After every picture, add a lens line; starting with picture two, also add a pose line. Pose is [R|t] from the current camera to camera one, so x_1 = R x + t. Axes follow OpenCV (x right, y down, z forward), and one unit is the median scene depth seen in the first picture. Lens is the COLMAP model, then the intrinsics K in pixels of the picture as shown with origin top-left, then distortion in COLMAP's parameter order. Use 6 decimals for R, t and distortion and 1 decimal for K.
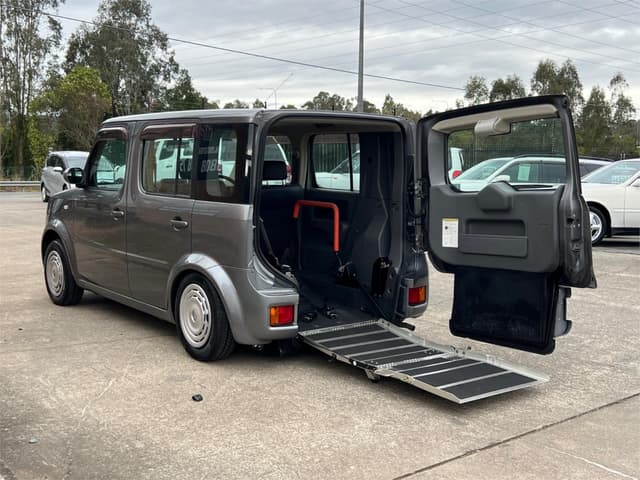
lens RADIAL K [[767.9, 0, 327.3], [0, 767.9, 217.8], [0, 0, 1]] dist [0.146242, -0.342660]
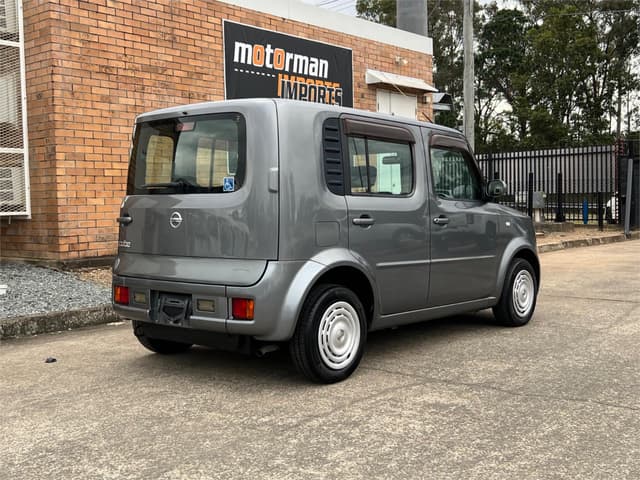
lens RADIAL K [[744.2, 0, 321.6], [0, 744.2, 239.7], [0, 0, 1]] dist [0.128847, -0.323495]
pose [[0.197084, 0.045405, -0.979335, 0.078305], [-0.052892, 0.997965, 0.035625, -0.002921], [0.978959, 0.044778, 0.199084, 0.079774]]
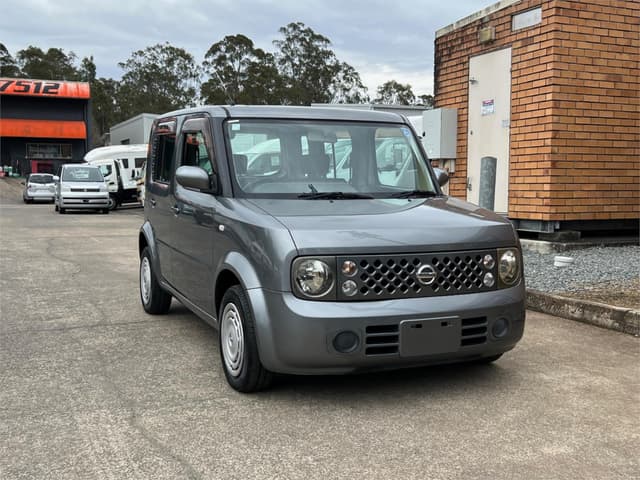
lens RADIAL K [[744.2, 0, 321.6], [0, 744.2, 239.7], [0, 0, 1]] dist [0.128847, -0.323495]
pose [[-0.966562, -0.024850, 0.255225, -0.042550], [0.014170, 0.988597, 0.149917, -0.011994], [-0.256040, 0.148520, -0.955189, 0.189010]]
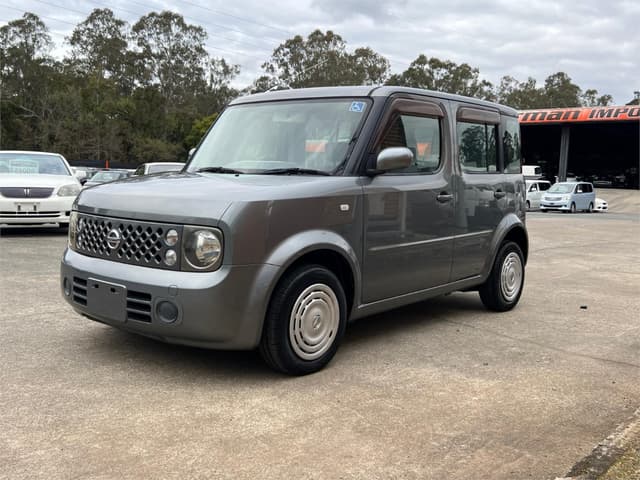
lens RADIAL K [[633.2, 0, 327.5], [0, 633.2, 238.9], [0, 0, 1]] dist [0.023457, -0.007719]
pose [[-0.201692, -0.100164, 0.974314, -0.091489], [0.028480, 0.993737, 0.108056, -0.005012], [-0.979035, 0.049542, -0.197576, 0.120601]]
